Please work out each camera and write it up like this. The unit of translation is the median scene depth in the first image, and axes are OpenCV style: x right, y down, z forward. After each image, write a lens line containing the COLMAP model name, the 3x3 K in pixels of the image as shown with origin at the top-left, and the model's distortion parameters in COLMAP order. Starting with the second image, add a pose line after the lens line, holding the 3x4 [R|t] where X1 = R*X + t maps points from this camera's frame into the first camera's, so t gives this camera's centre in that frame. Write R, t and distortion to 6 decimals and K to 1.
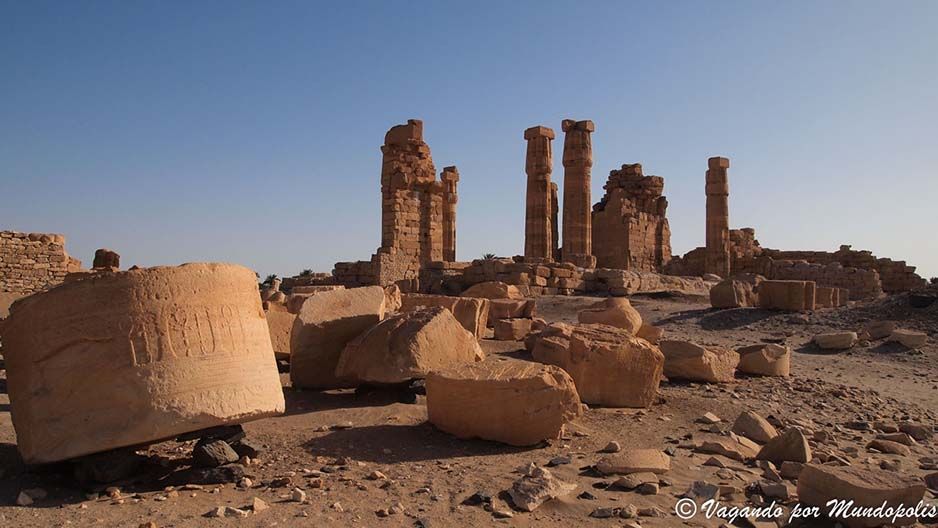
lens RADIAL K [[746.3, 0, 467.8], [0, 746.3, 263.9], [0, 0, 1]] dist [-0.050378, -0.004288]
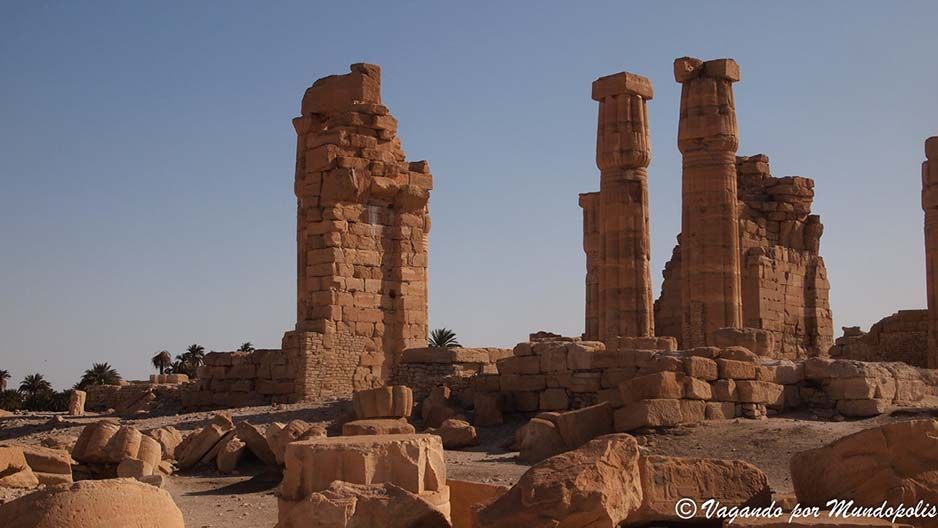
lens RADIAL K [[1299.4, 0, 470.7], [0, 1299.4, 263.7], [0, 0, 1]] dist [0.024986, 0.000000]
pose [[0.997421, -0.013100, 0.070565, -0.066159], [0.017539, 0.997881, -0.062657, -0.004077], [-0.069595, 0.063733, 0.995537, 0.139917]]
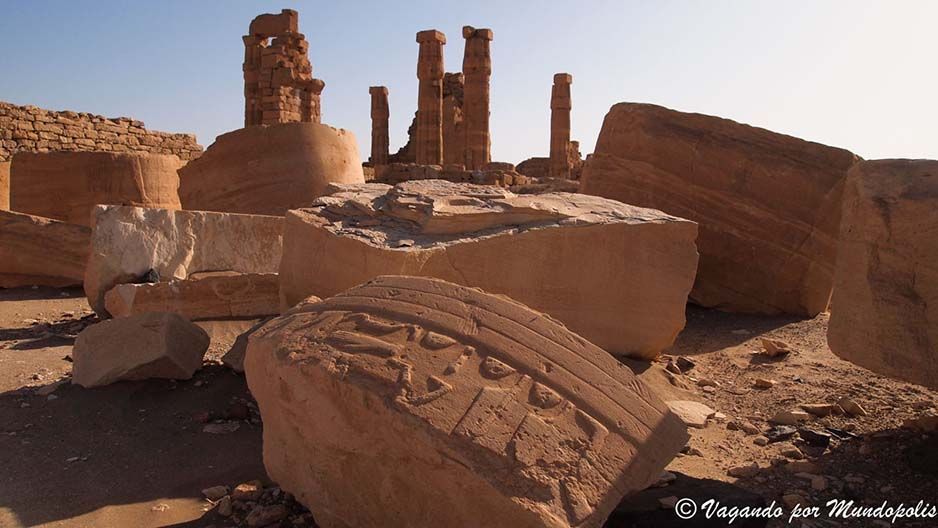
lens RADIAL K [[746.3, 0, 470.7], [0, 746.3, 262.9], [0, 0, 1]] dist [-0.050378, -0.004288]
pose [[0.922389, -0.025165, 0.385441, -0.233746], [-0.022822, 0.992582, 0.119419, 0.002516], [-0.385587, -0.118948, 0.914972, 0.043569]]
